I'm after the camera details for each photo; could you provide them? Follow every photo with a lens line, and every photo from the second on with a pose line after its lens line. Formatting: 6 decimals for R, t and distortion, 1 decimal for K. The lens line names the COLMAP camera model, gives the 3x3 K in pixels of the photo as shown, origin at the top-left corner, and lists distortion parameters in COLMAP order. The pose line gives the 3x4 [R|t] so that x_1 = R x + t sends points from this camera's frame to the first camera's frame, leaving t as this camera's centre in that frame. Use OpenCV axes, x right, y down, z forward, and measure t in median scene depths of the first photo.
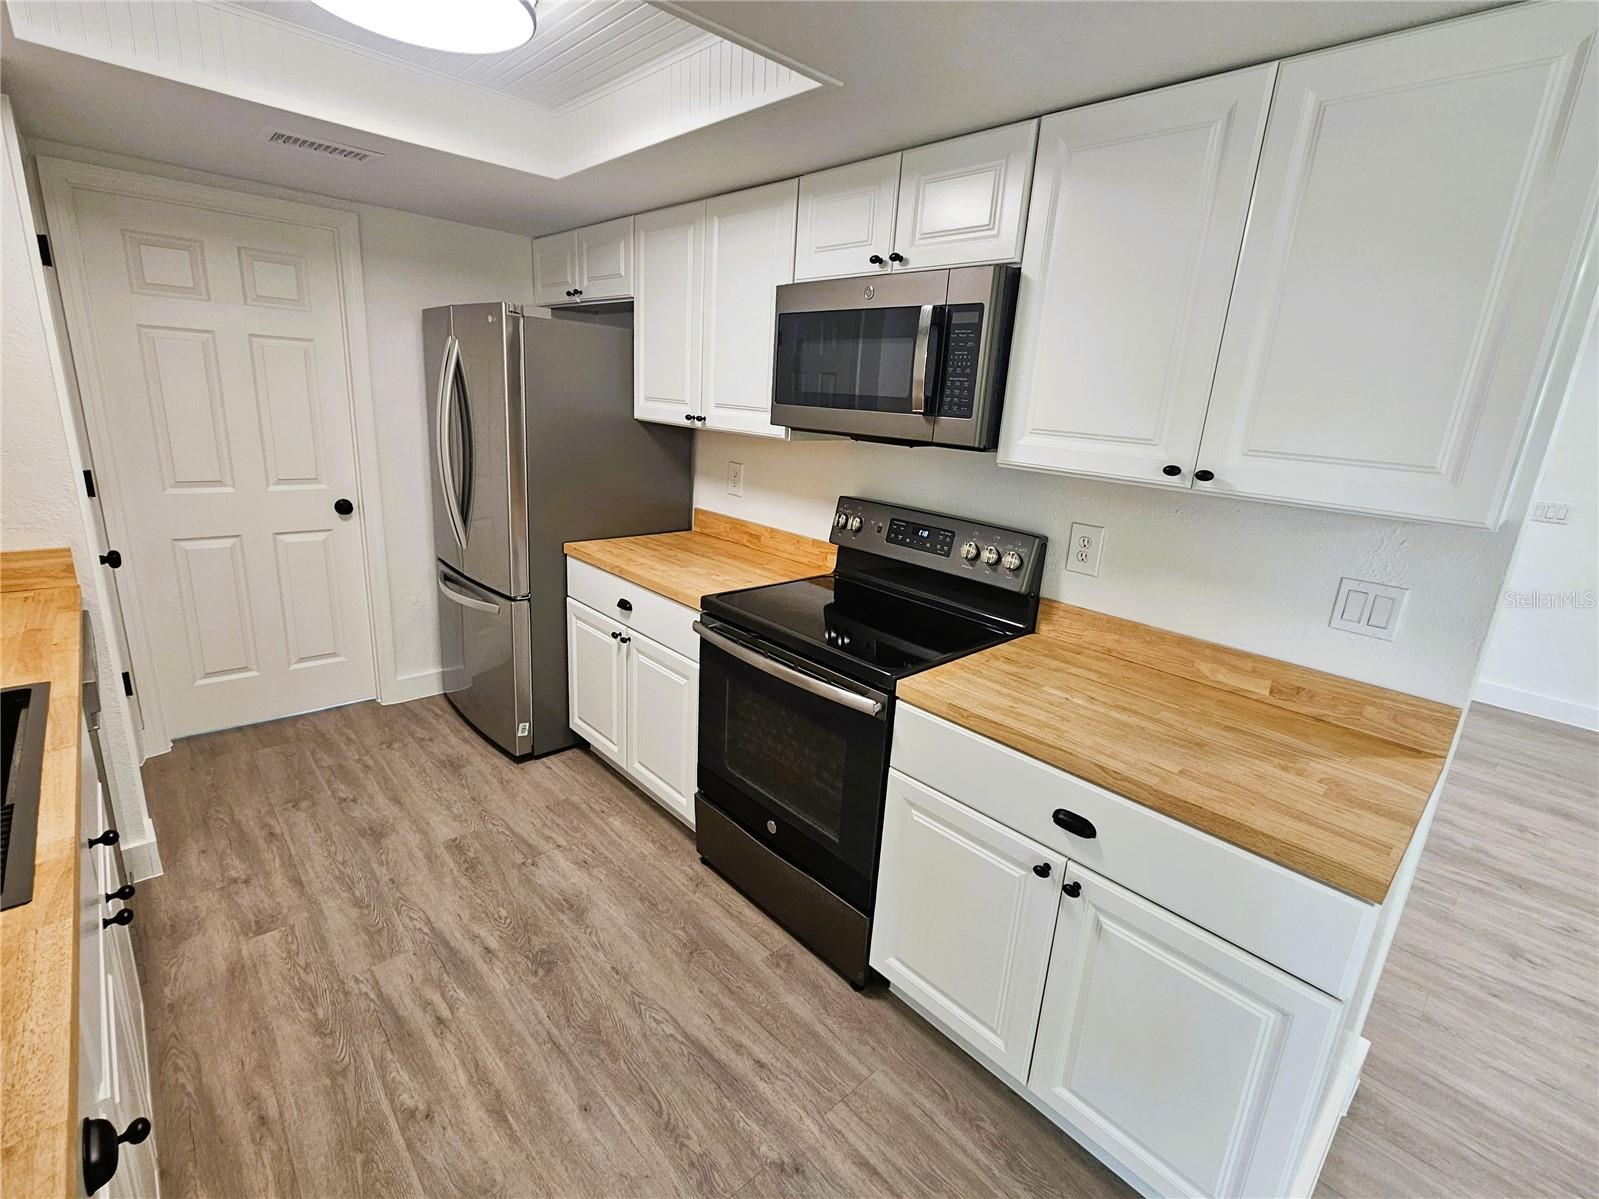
lens RADIAL K [[729.2, 0, 799.4], [0, 729.2, 587.9], [0, 0, 1]] dist [-0.000036, 0.000264]
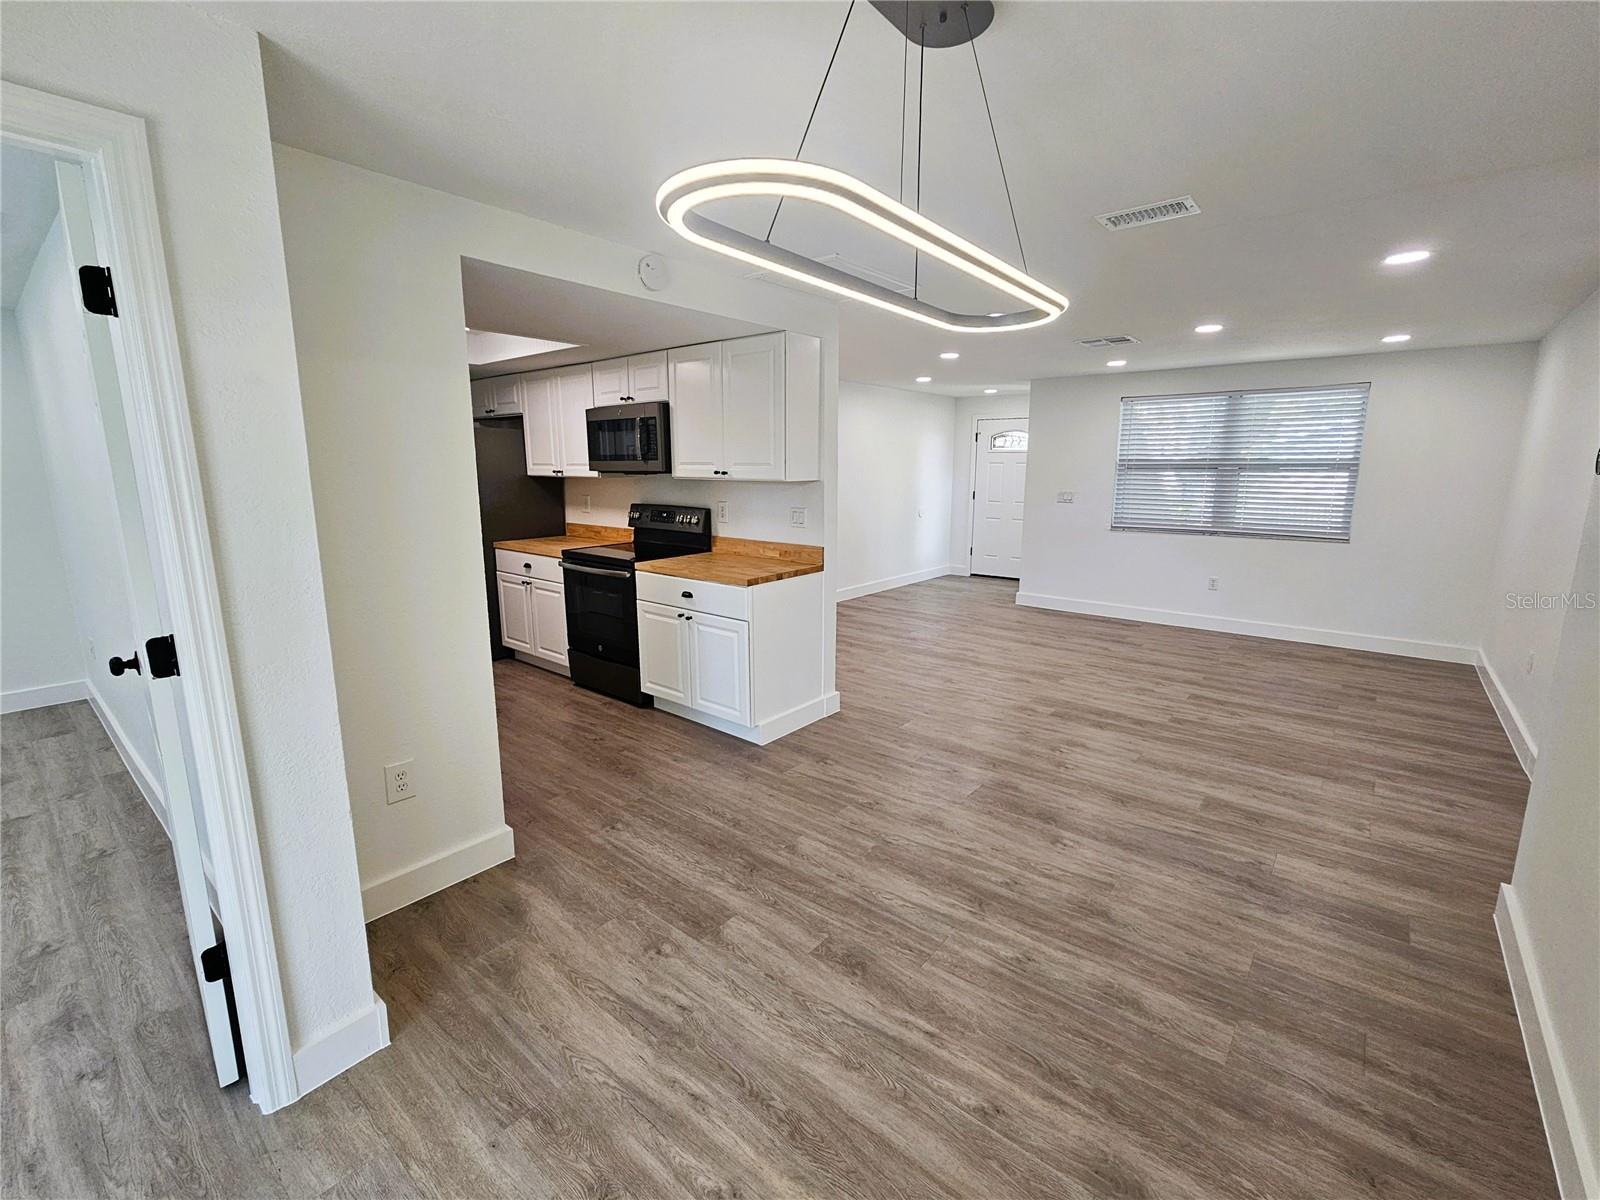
lens RADIAL K [[689.6, 0, 804.0], [0, 689.6, 592.6], [0, 0, 1]] dist [-0.001763, -0.000110]
pose [[0.989076, -0.085835, 0.119840, 0.327086], [0.094246, 0.993334, -0.066370, 0.345816], [-0.113344, 0.076940, 0.990572, -1.121700]]
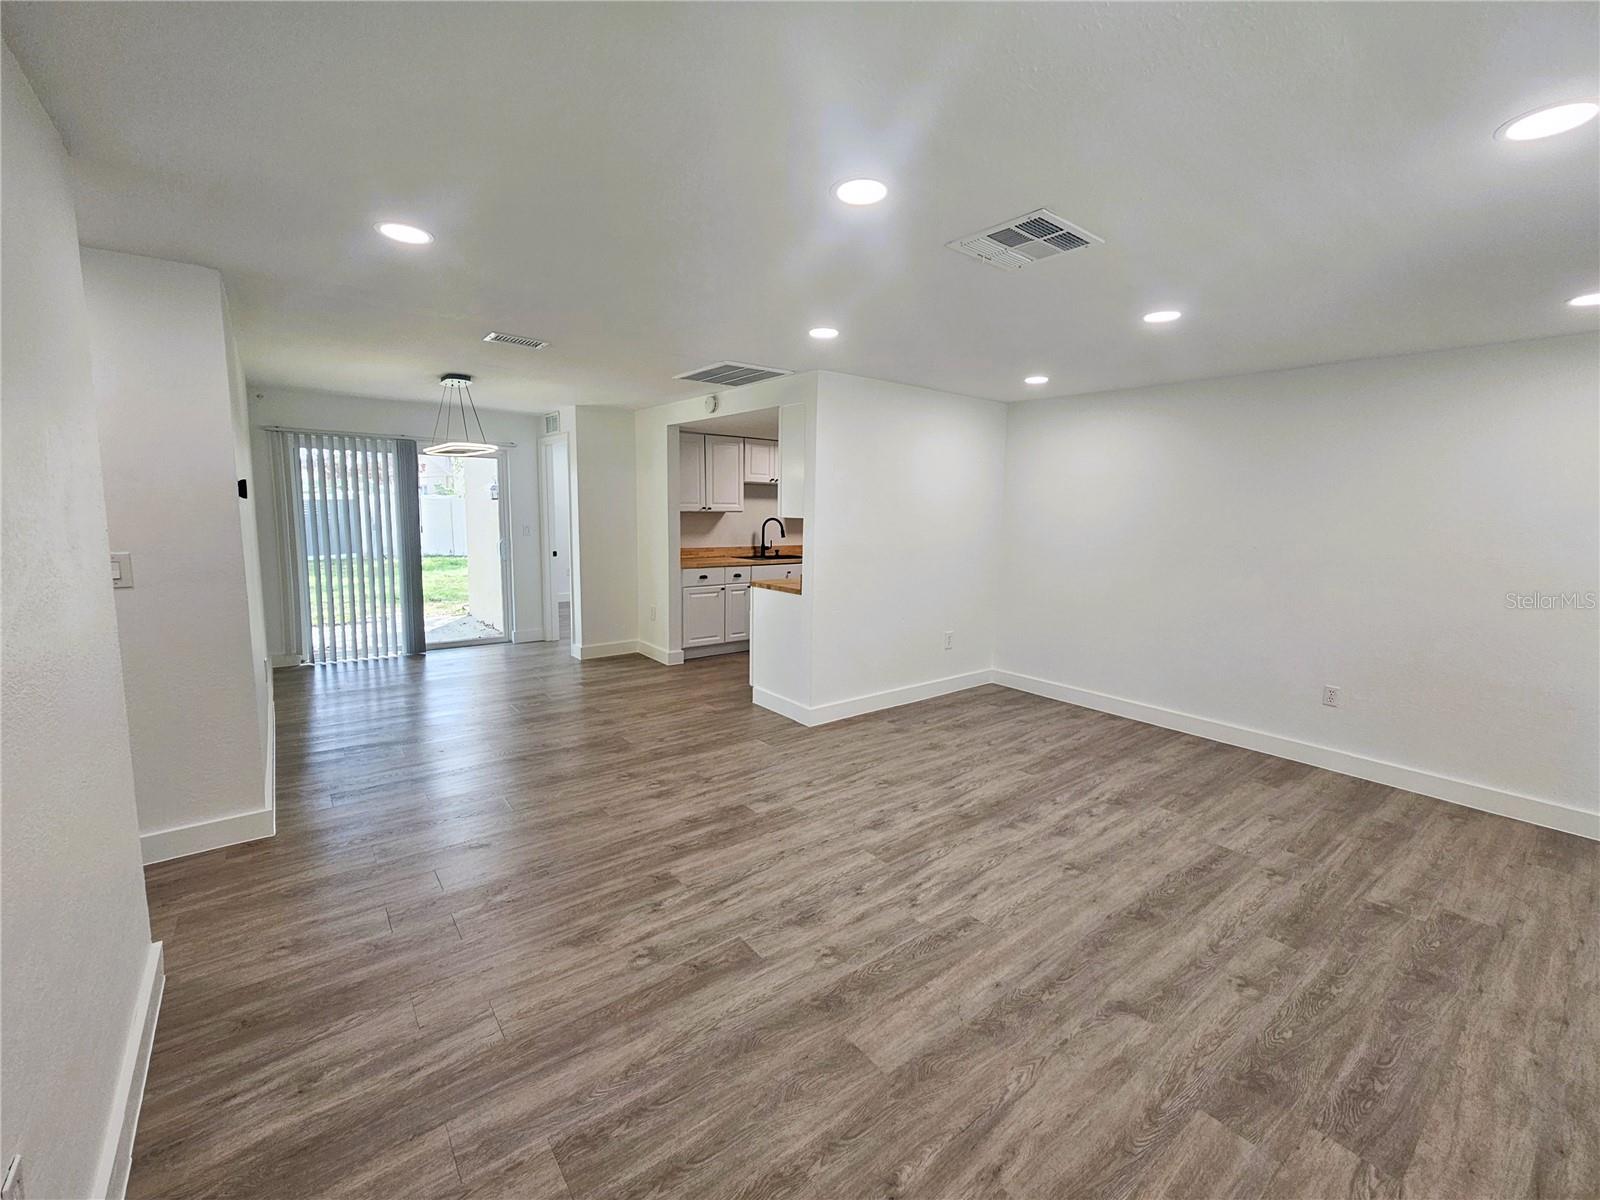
lens RADIAL K [[662.9, 0, 800.0], [0, 662.9, 600.0], [0, 0, 1]] dist [0.000576, 0.000088]
pose [[-0.078337, 0.076621, -0.993978, 2.671415], [-0.281423, 0.954792, 0.095779, -0.012079], [0.956381, 0.287232, -0.053232, 0.795099]]
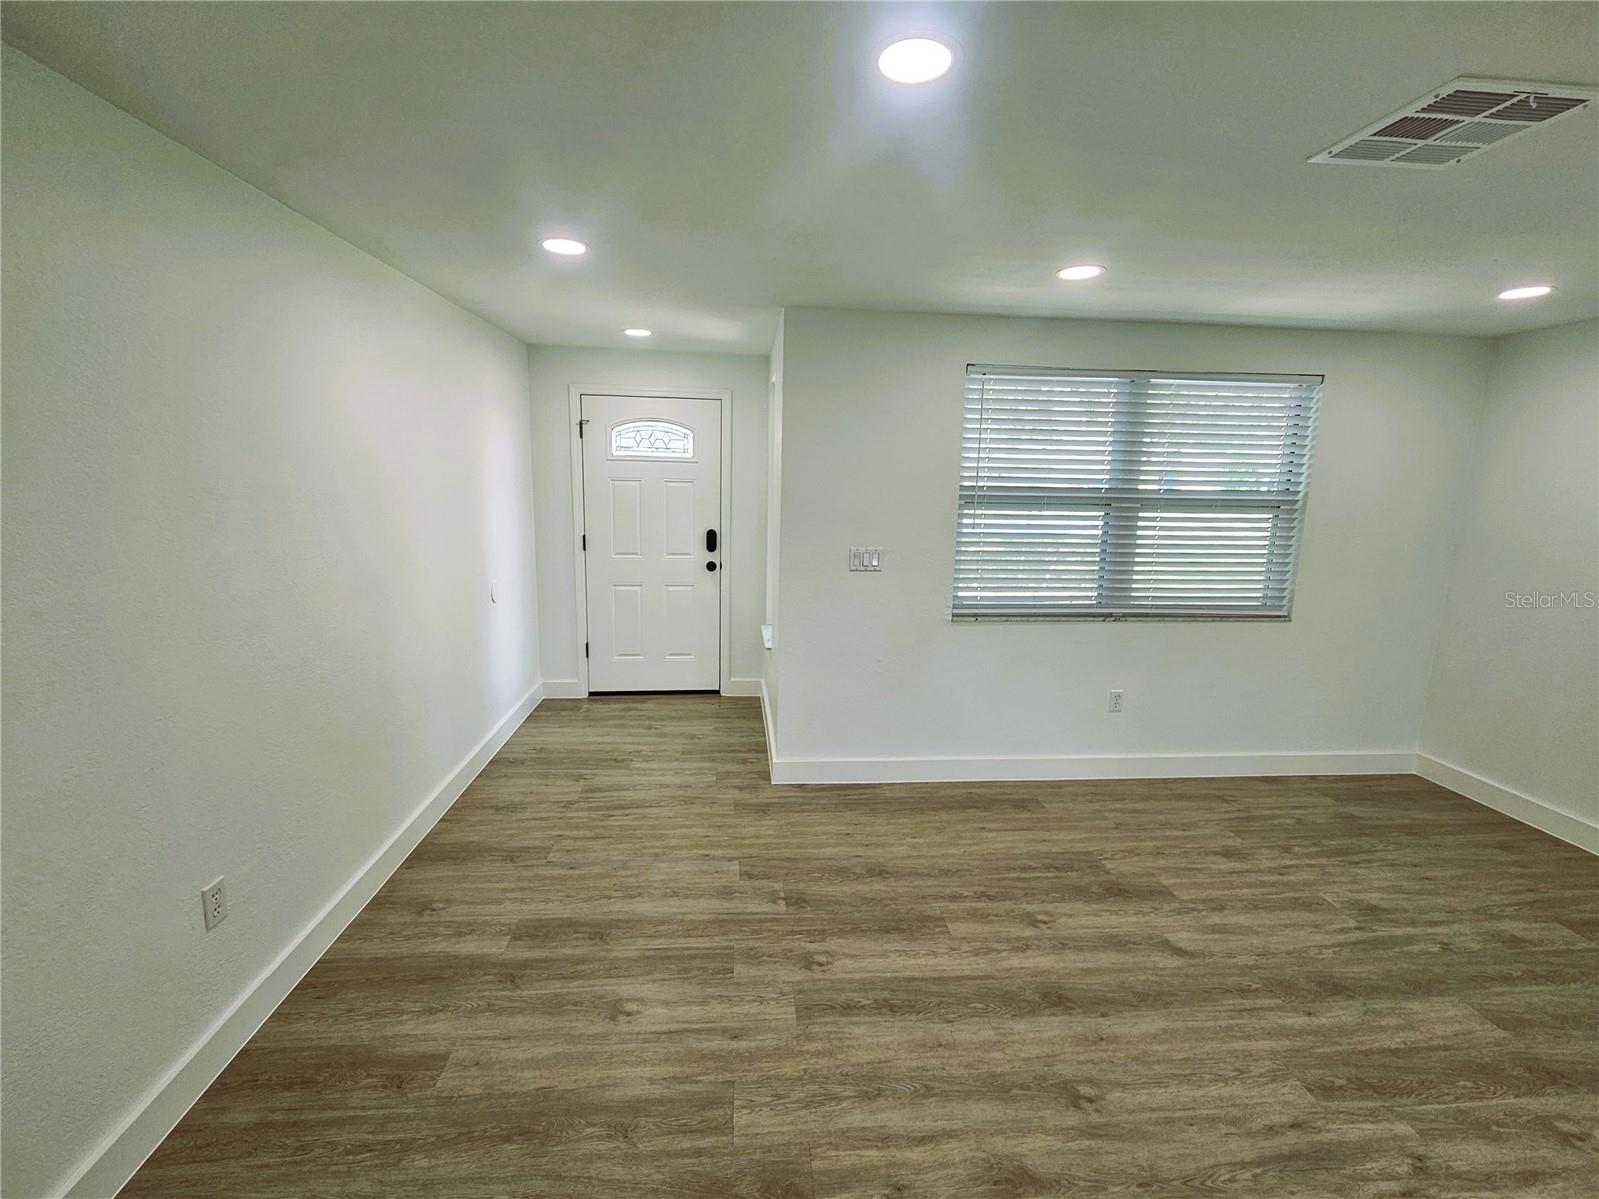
lens RADIAL K [[686.7, 0, 799.5], [0, 686.7, 599.5], [0, 0, 1]] dist [-0.000684, 0.000327]
pose [[0.613044, -0.194588, 0.765710, 0.651634], [0.219893, 0.972923, 0.071195, -0.262005], [-0.758831, 0.124729, 0.639233, 1.034657]]
